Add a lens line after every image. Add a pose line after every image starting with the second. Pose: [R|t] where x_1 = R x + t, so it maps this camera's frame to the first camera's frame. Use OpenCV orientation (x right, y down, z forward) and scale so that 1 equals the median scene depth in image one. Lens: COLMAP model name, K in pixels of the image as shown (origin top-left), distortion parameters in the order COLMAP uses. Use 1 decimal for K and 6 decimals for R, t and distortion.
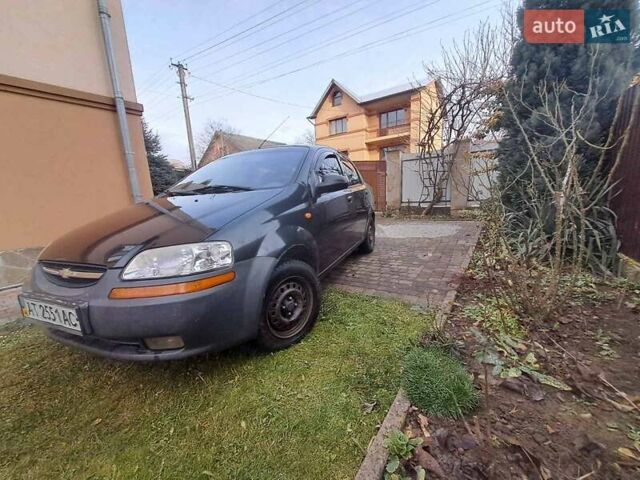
lens RADIAL K [[253.8, 0, 321.3], [0, 253.8, 244.0], [0, 0, 1]] dist [-0.002597, -0.000821]
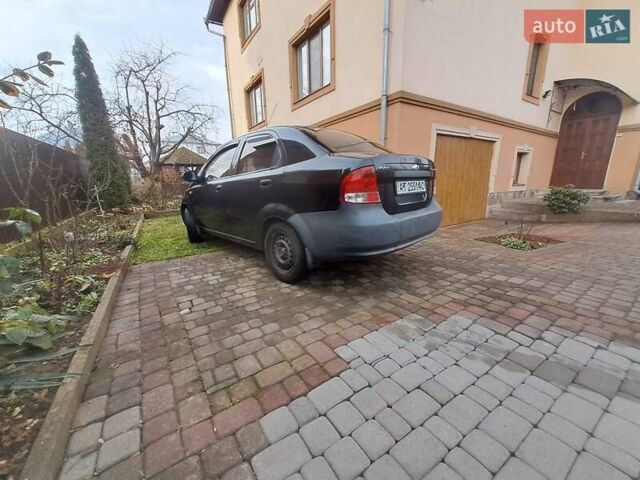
lens RADIAL K [[253.8, 0, 317.7], [0, 253.8, 242.5], [0, 0, 1]] dist [-0.002597, -0.000821]
pose [[-0.402834, 0.281450, -0.870925, 0.832538], [-0.134421, 0.923036, 0.360465, -0.355652], [0.905348, 0.262278, -0.333998, 1.572211]]
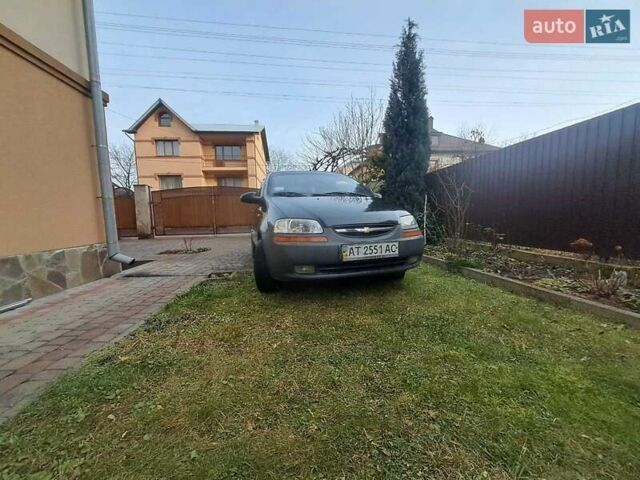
lens RADIAL K [[253.8, 0, 321.6], [0, 253.8, 243.0], [0, 0, 1]] dist [-0.002597, -0.000821]
pose [[0.764284, -0.023126, 0.644465, -1.041836], [0.103430, 0.990815, -0.087104, 0.144790], [-0.636532, 0.133229, 0.759656, -0.078870]]
